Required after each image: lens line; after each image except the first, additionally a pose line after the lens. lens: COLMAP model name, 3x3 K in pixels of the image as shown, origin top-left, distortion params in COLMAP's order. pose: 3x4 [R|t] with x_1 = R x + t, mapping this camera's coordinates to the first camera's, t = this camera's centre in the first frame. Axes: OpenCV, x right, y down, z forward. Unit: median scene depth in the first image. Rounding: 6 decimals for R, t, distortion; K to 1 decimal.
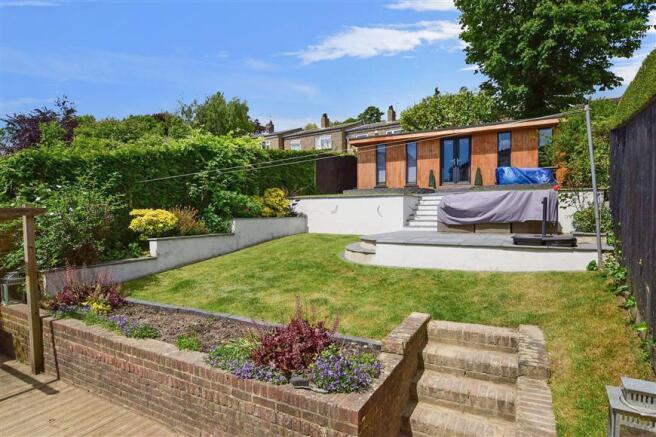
lens RADIAL K [[337.4, 0, 328.0], [0, 337.4, 218.5], [0, 0, 1]] dist [-0.015517, 0.000304]
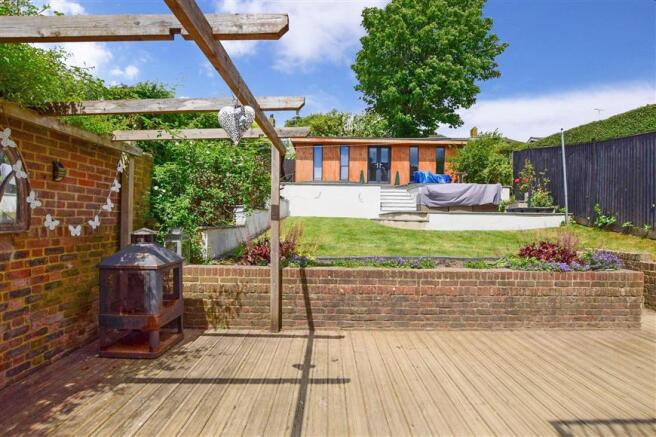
lens RADIAL K [[316.9, 0, 328.0], [0, 316.9, 218.5], [0, 0, 1]] dist [-0.021196, -0.000097]
pose [[0.876128, 0.018775, 0.481712, -0.392451], [-0.010217, 0.999740, -0.020384, 0.061534], [-0.481969, 0.012938, 0.876093, 0.066481]]
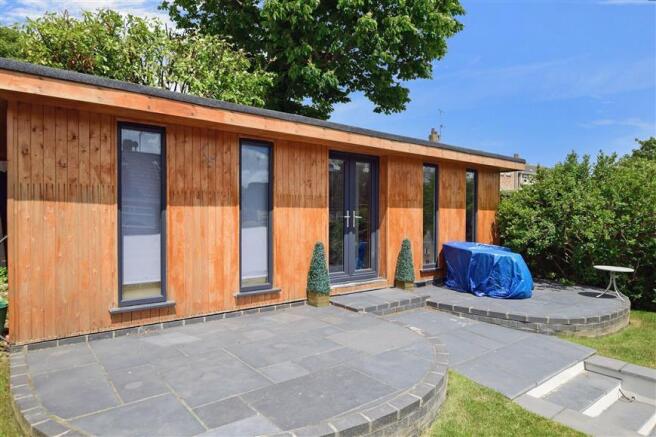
lens RADIAL K [[398.8, 0, 328.0], [0, 398.8, 218.5], [0, 0, 1]] dist [-0.000690, -0.000136]
pose [[0.406602, -0.008605, 0.913565, -0.056704], [-0.000271, 0.999954, 0.009539, -0.193997], [-0.913605, -0.004126, 0.406582, 0.935267]]
